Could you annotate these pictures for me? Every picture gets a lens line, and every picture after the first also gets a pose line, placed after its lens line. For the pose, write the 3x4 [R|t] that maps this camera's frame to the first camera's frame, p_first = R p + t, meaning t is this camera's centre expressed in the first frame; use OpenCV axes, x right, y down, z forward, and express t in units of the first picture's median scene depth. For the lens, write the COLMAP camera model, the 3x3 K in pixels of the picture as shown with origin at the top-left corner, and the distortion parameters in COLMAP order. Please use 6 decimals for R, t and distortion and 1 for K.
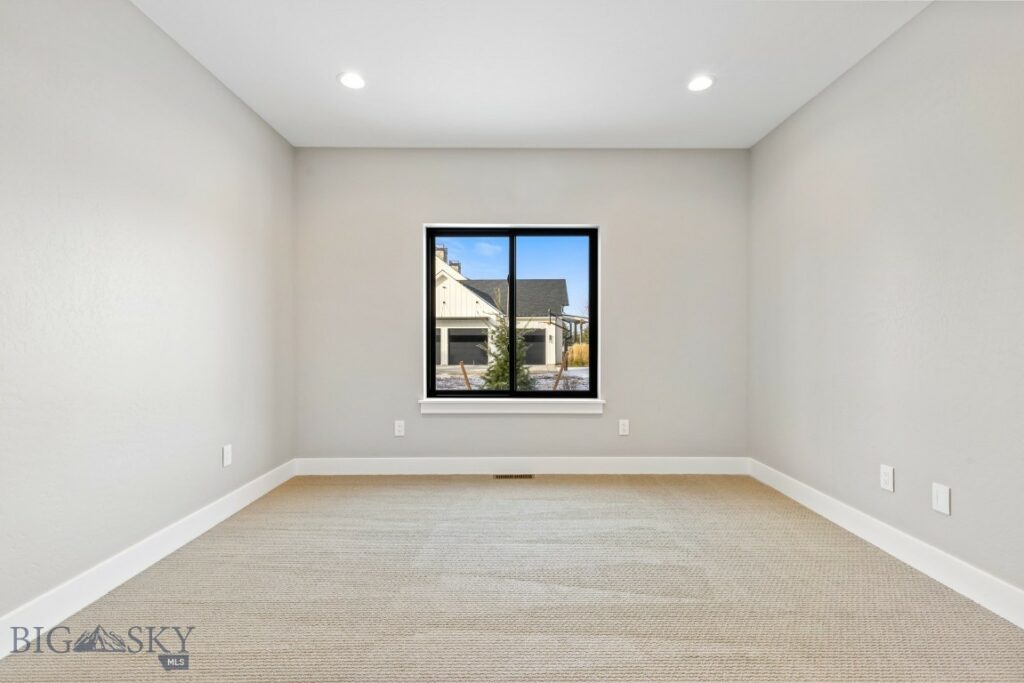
lens RADIAL K [[461.2, 0, 510.9], [0, 461.2, 342.9], [0, 0, 1]] dist [0.008269, -0.002098]
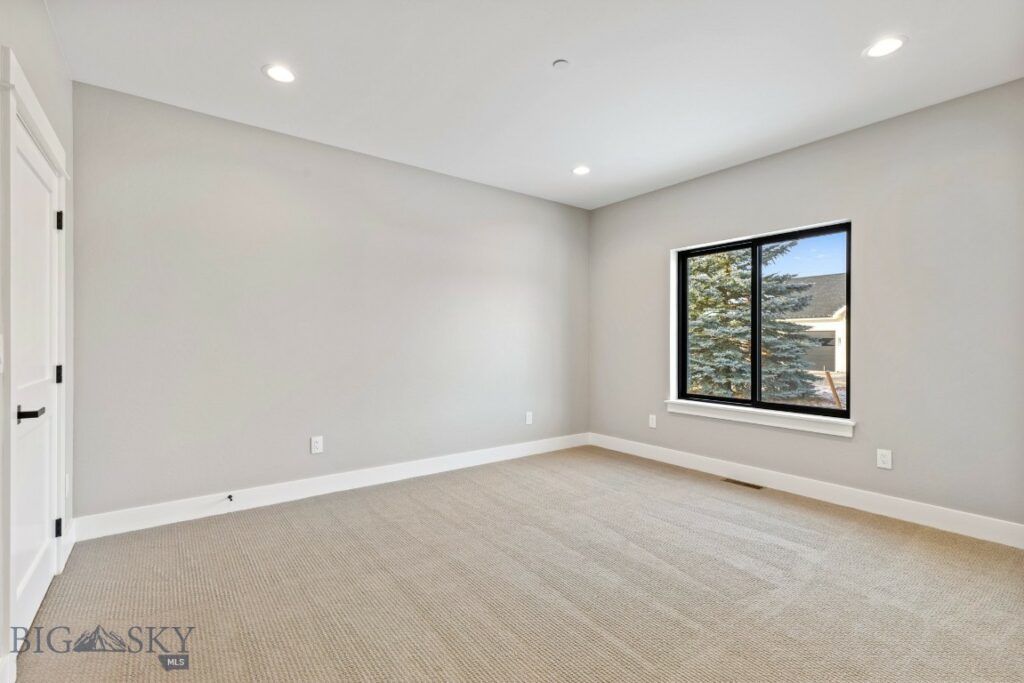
lens RADIAL K [[461.2, 0, 508.4], [0, 461.2, 338.7], [0, 0, 1]] dist [0.008269, -0.002098]
pose [[0.594632, -0.004748, -0.803984, 0.574795], [-0.009714, 0.999867, -0.013090, -0.013857], [0.803939, 0.015593, 0.594507, -0.031449]]
